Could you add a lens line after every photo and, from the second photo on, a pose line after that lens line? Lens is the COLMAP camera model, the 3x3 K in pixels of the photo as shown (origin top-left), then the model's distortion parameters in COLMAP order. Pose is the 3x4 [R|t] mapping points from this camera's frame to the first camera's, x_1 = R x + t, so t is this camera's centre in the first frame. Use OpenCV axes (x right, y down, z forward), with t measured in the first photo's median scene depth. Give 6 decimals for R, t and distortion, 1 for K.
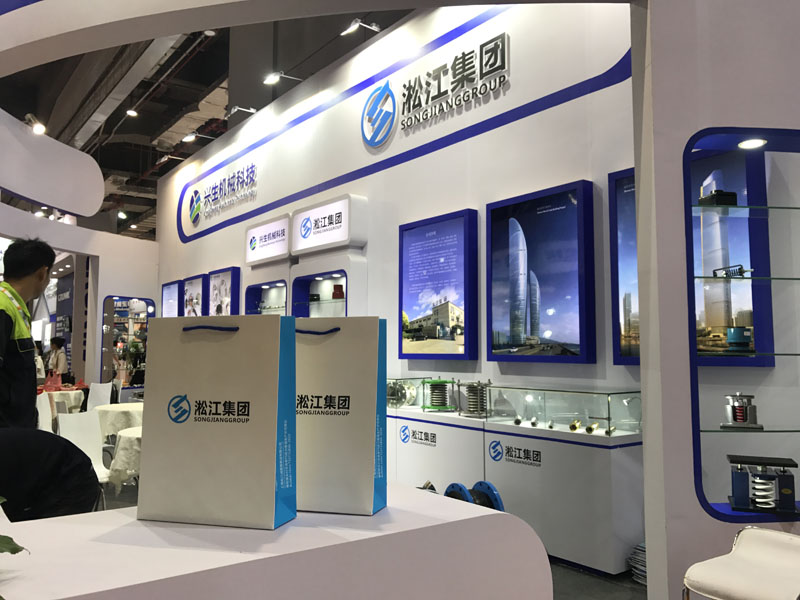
lens RADIAL K [[656.6, 0, 413.4], [0, 656.6, 302.9], [0, 0, 1]] dist [0.047284, -0.067176]
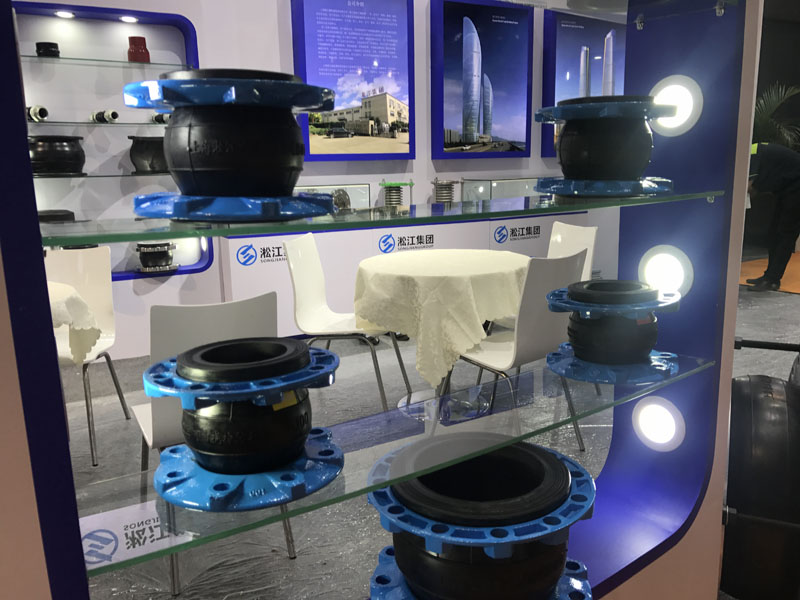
lens RADIAL K [[656.6, 0, 413.4], [0, 656.6, 302.9], [0, 0, 1]] dist [0.047284, -0.067176]
pose [[0.141788, -0.200499, 0.969379, -0.880984], [-0.039862, 0.977322, 0.207973, 0.090056], [-0.989094, -0.068130, 0.130581, 0.834718]]
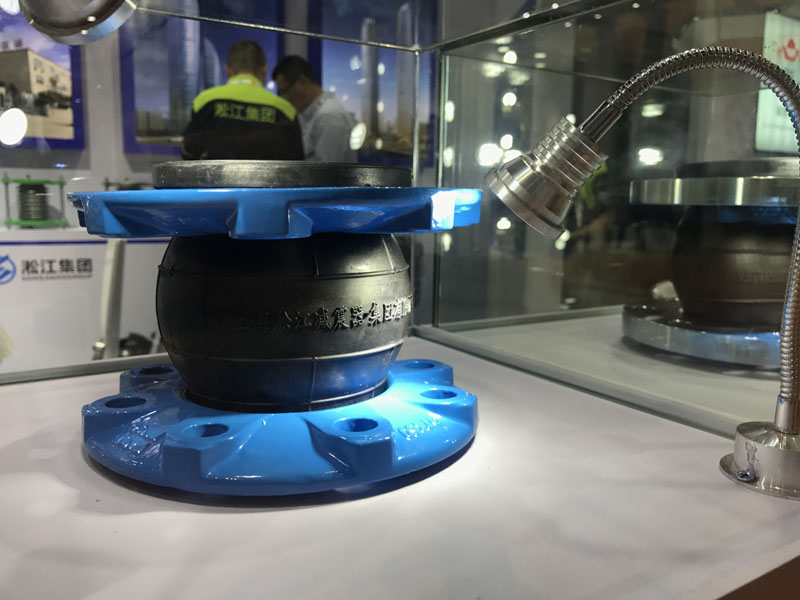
lens RADIAL K [[656.6, 0, 413.4], [0, 656.6, 302.9], [0, 0, 1]] dist [0.047284, -0.067176]
pose [[0.084307, -0.170448, 0.981753, -0.566713], [-0.094254, 0.979479, 0.178147, 0.086642], [-0.991972, -0.107553, 0.066512, 0.583519]]
